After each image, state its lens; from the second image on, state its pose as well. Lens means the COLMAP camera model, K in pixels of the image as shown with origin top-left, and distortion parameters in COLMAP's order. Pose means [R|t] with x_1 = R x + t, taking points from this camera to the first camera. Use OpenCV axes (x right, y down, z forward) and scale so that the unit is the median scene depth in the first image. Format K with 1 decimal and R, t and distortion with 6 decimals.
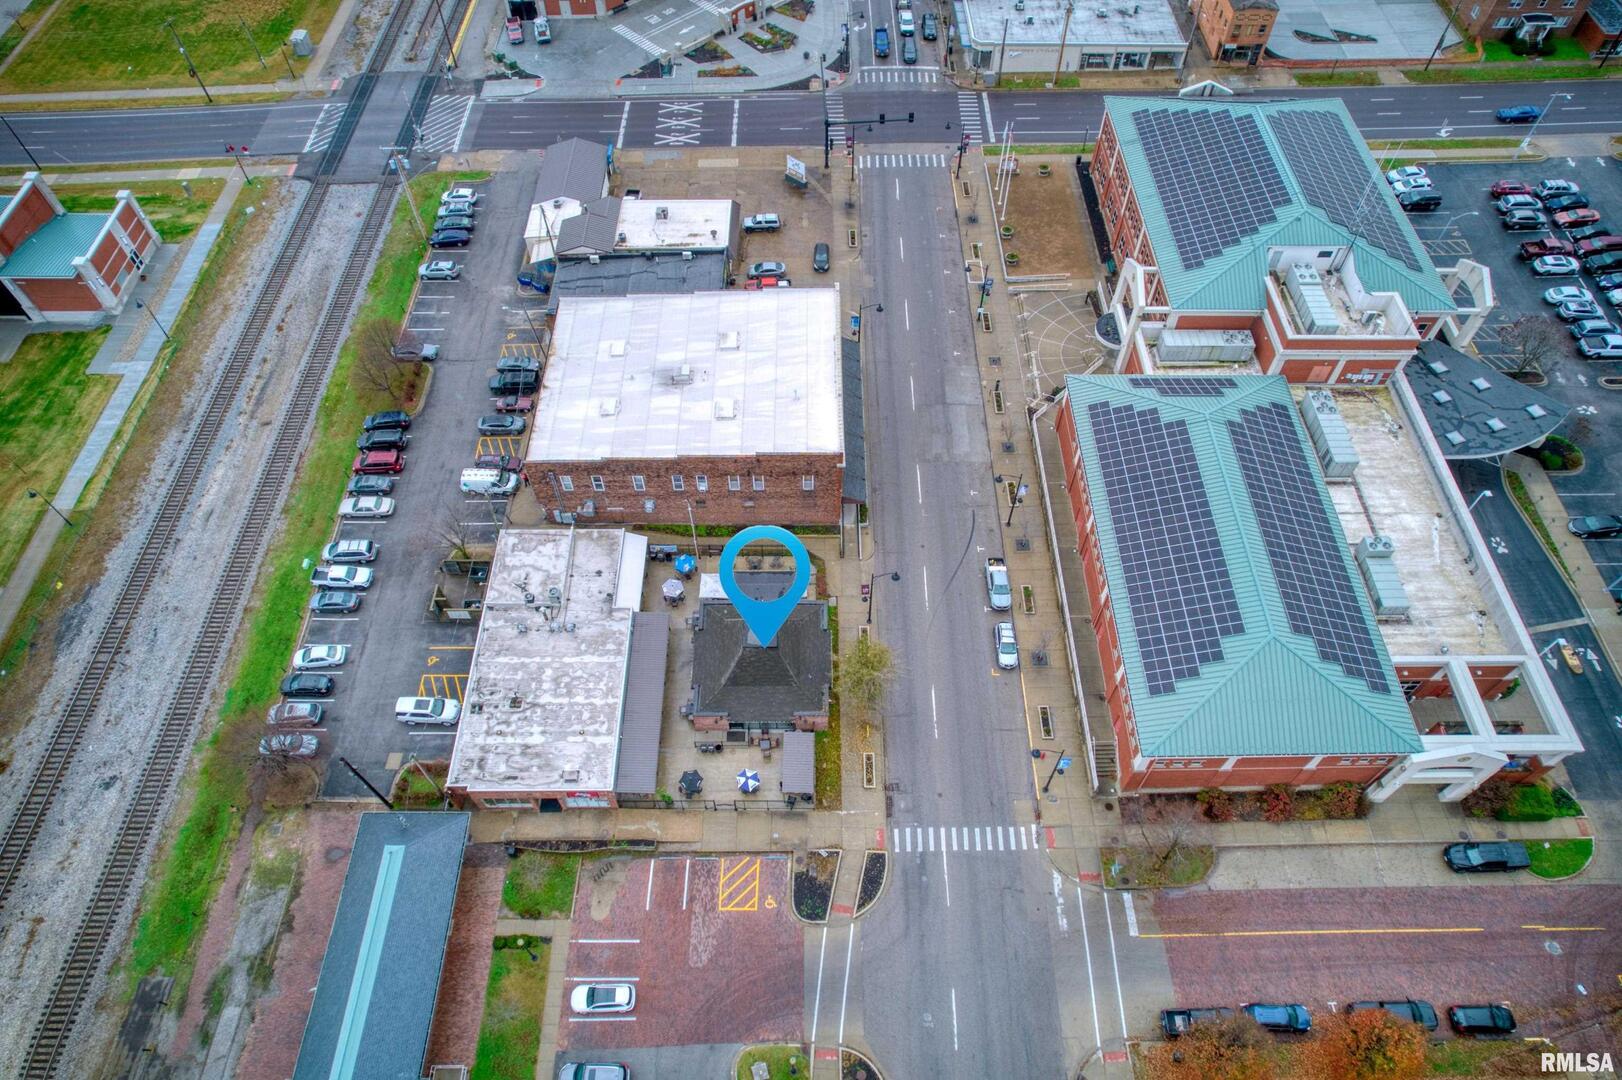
lens RADIAL K [[1038.5, 0, 822.6], [0, 1038.5, 530.3], [0, 0, 1]] dist [-0.075361, 0.067017]
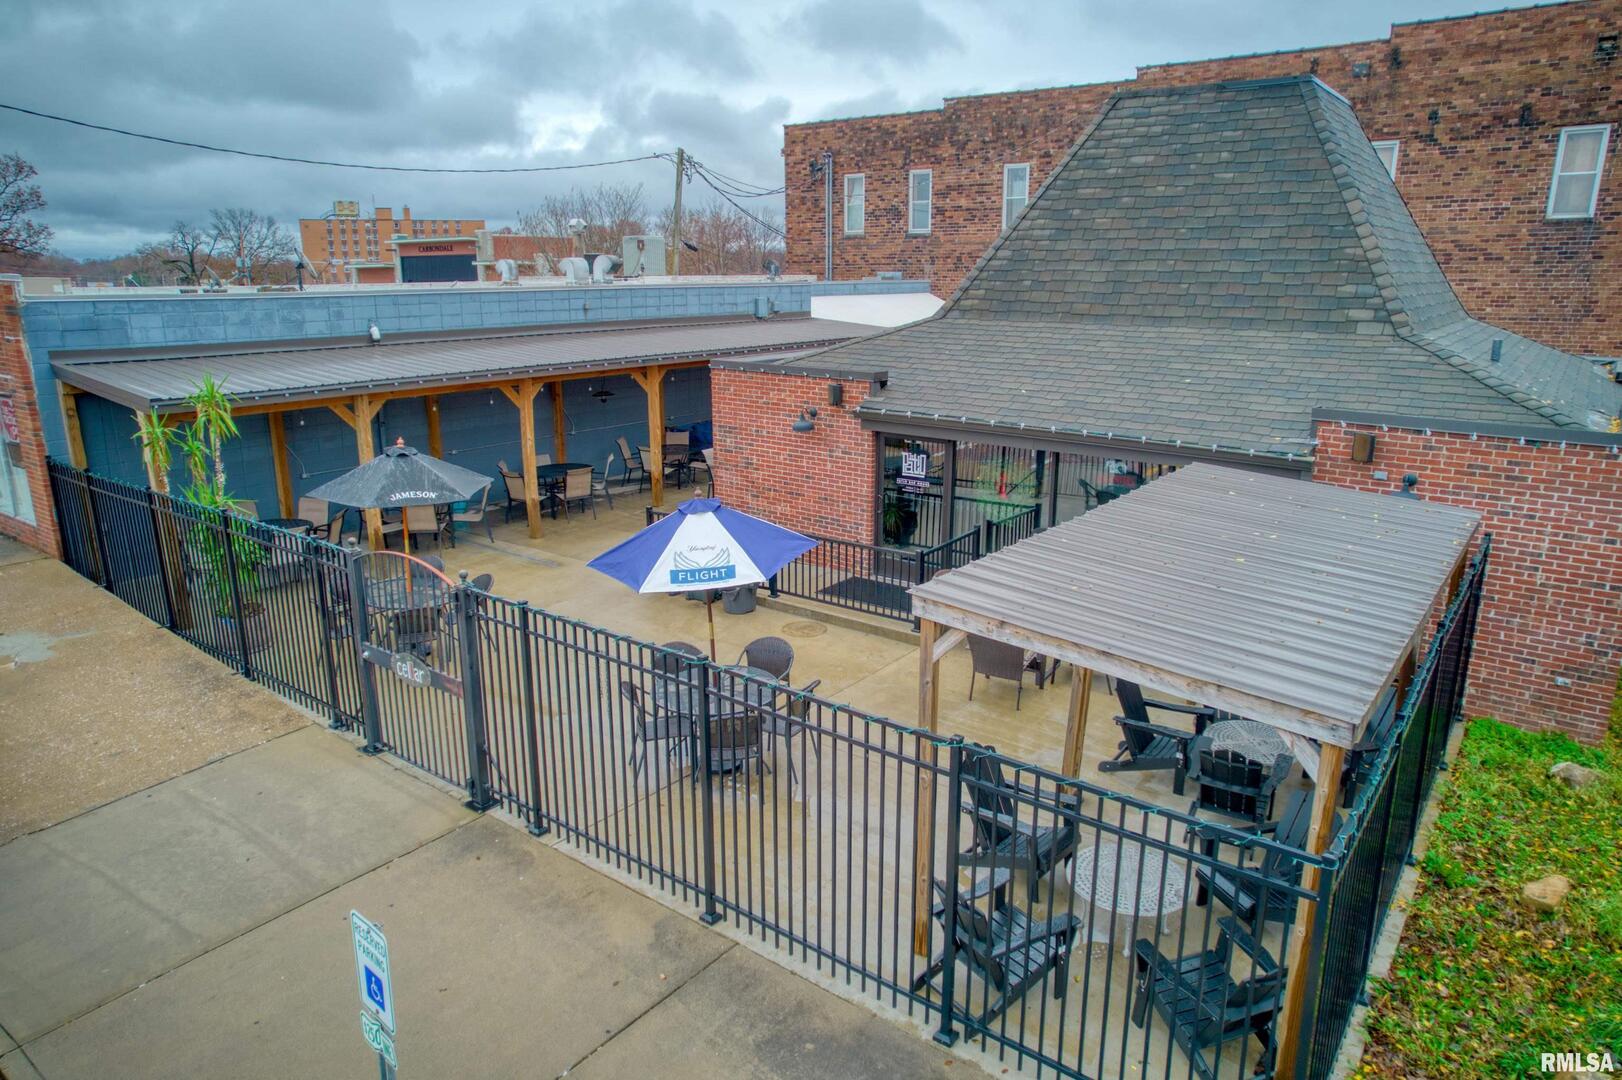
lens RADIAL K [[1038.5, 0, 817.3], [0, 1038.5, 533.0], [0, 0, 1]] dist [-0.075361, 0.067017]
pose [[0.792455, 0.142313, -0.593095, -0.000265], [-0.488712, 0.729957, -0.477832, 0.261729], [0.364932, 0.668514, 0.648008, 0.856897]]
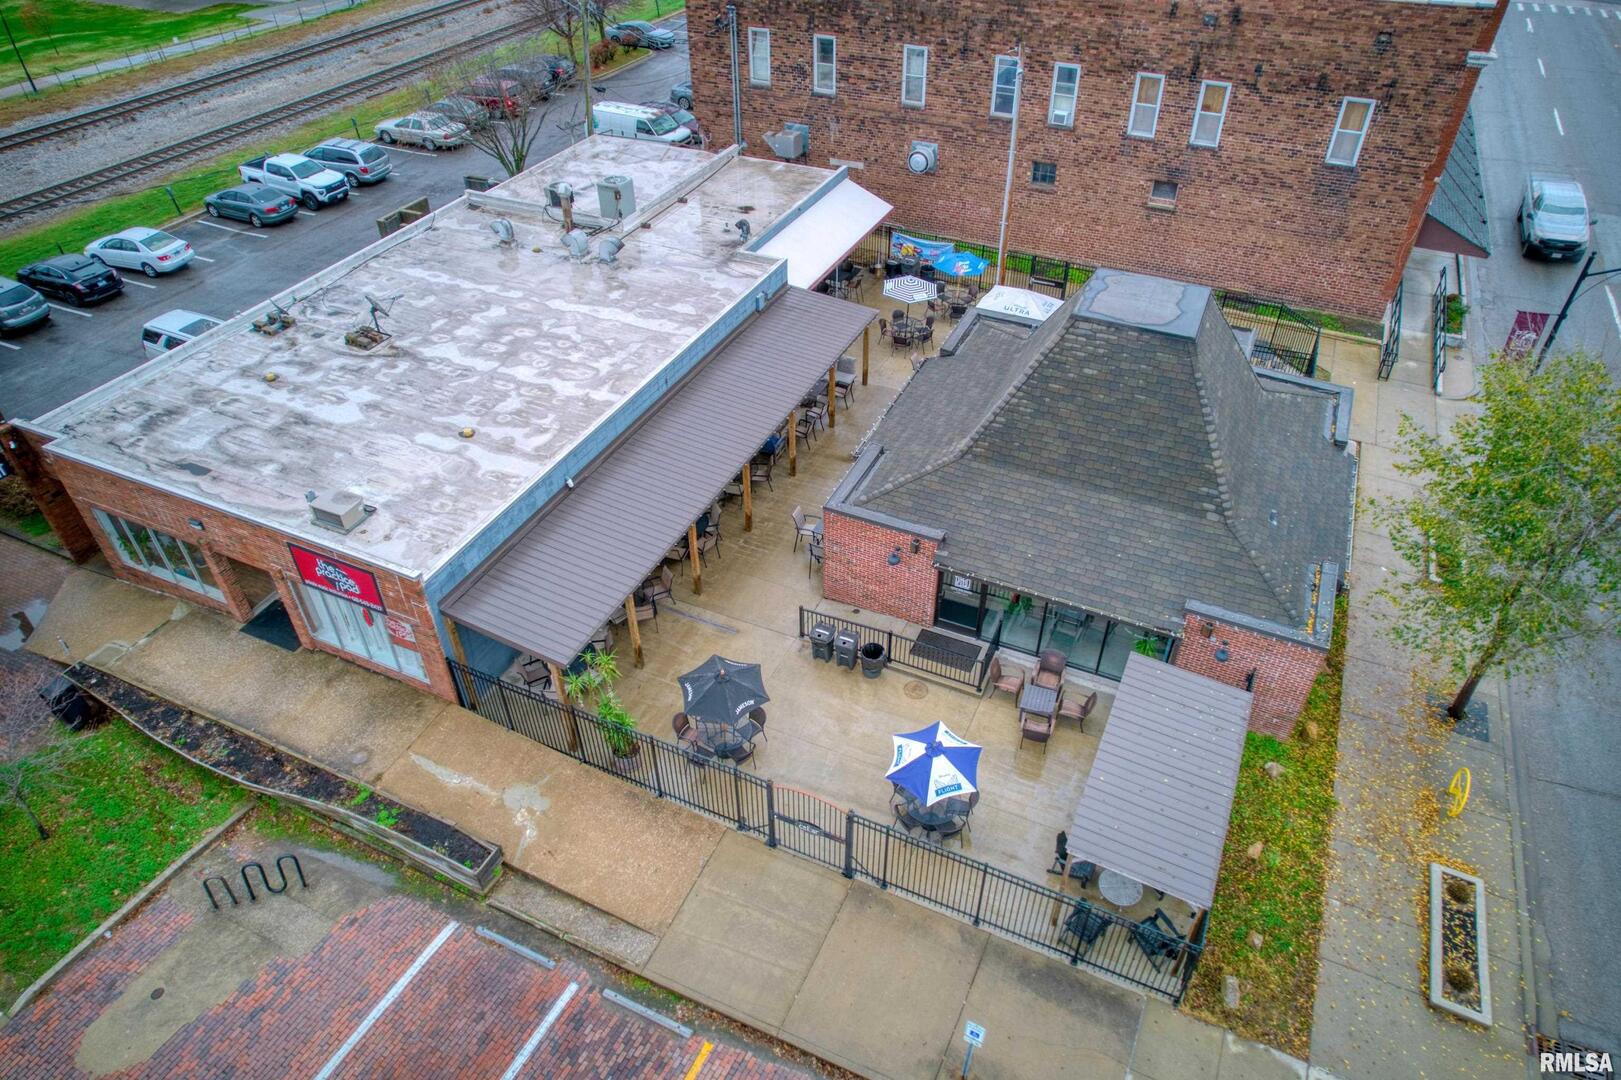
lens RADIAL K [[1037.9, 0, 818.2], [0, 1037.9, 532.1], [0, 0, 1]] dist [-0.075361, 0.067017]
pose [[0.905702, 0.260707, -0.334268, -0.028445], [-0.338039, 0.919983, -0.198394, 0.228460], [0.255798, 0.292682, 0.921360, 0.696483]]
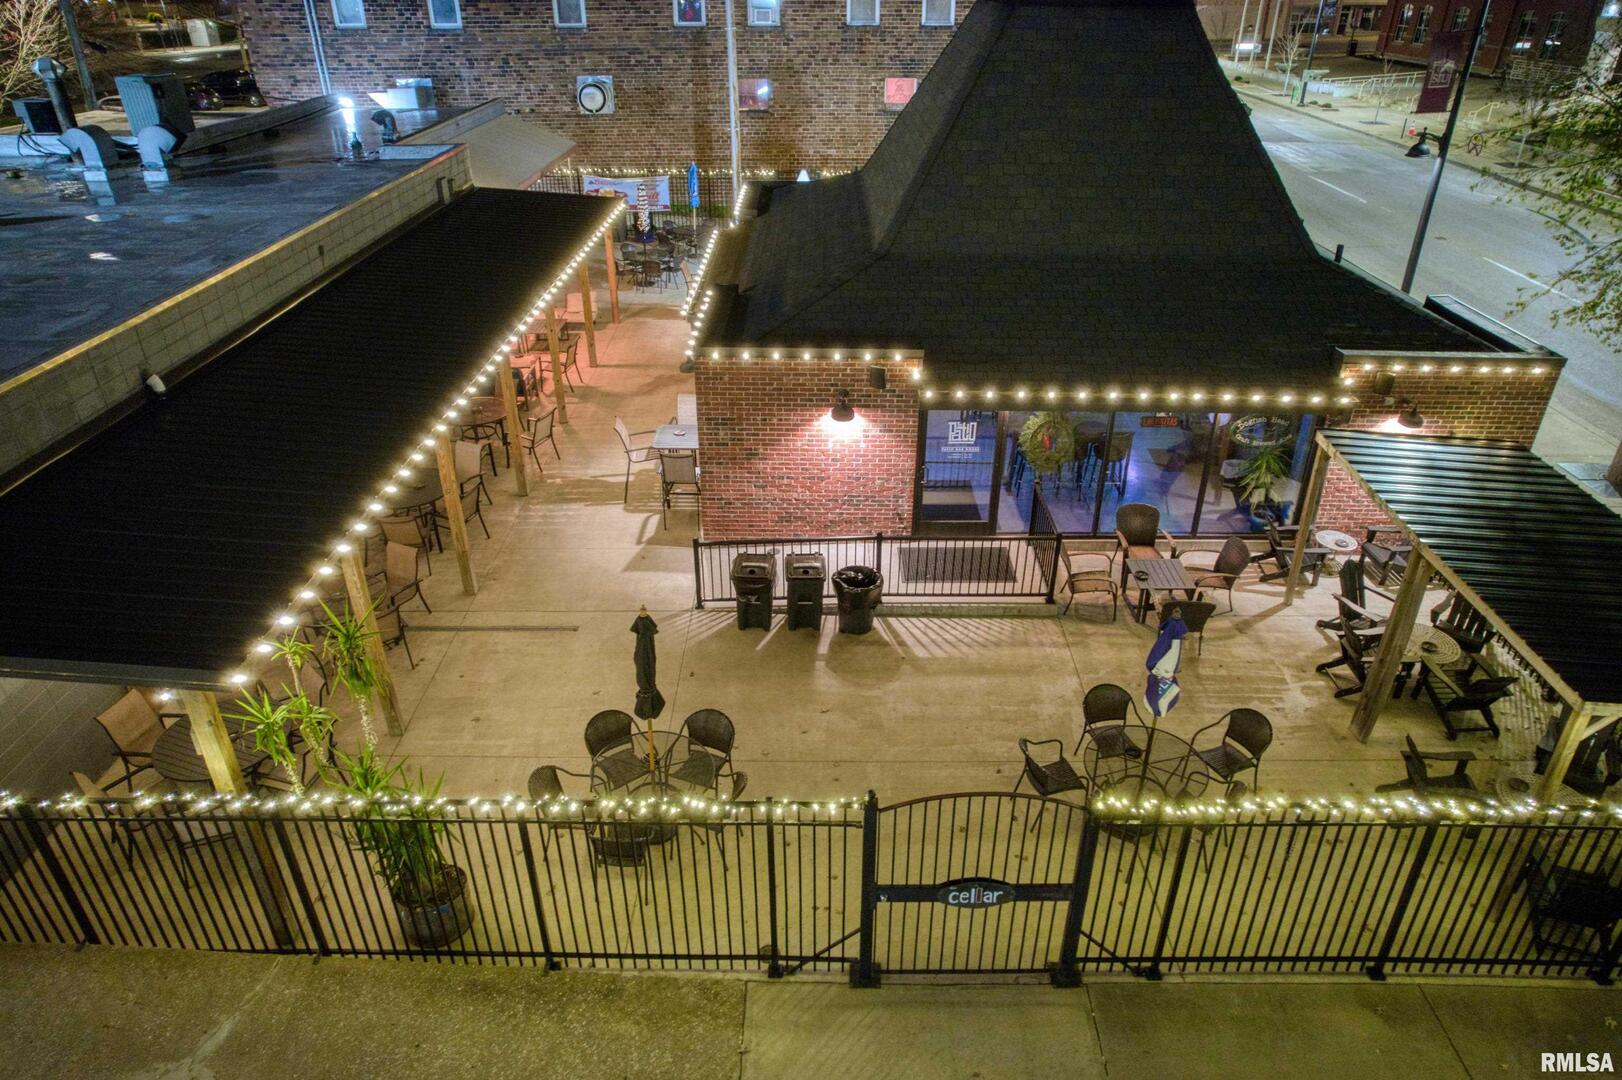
lens RADIAL K [[1038.5, 0, 821.3], [0, 1038.5, 536.7], [0, 0, 1]] dist [-0.075361, 0.067017]
pose [[0.999901, 0.000310, -0.014067, -0.098524], [-0.006115, 0.909992, -0.414581, 0.252217], [0.012672, 0.414626, 0.909904, 0.821440]]
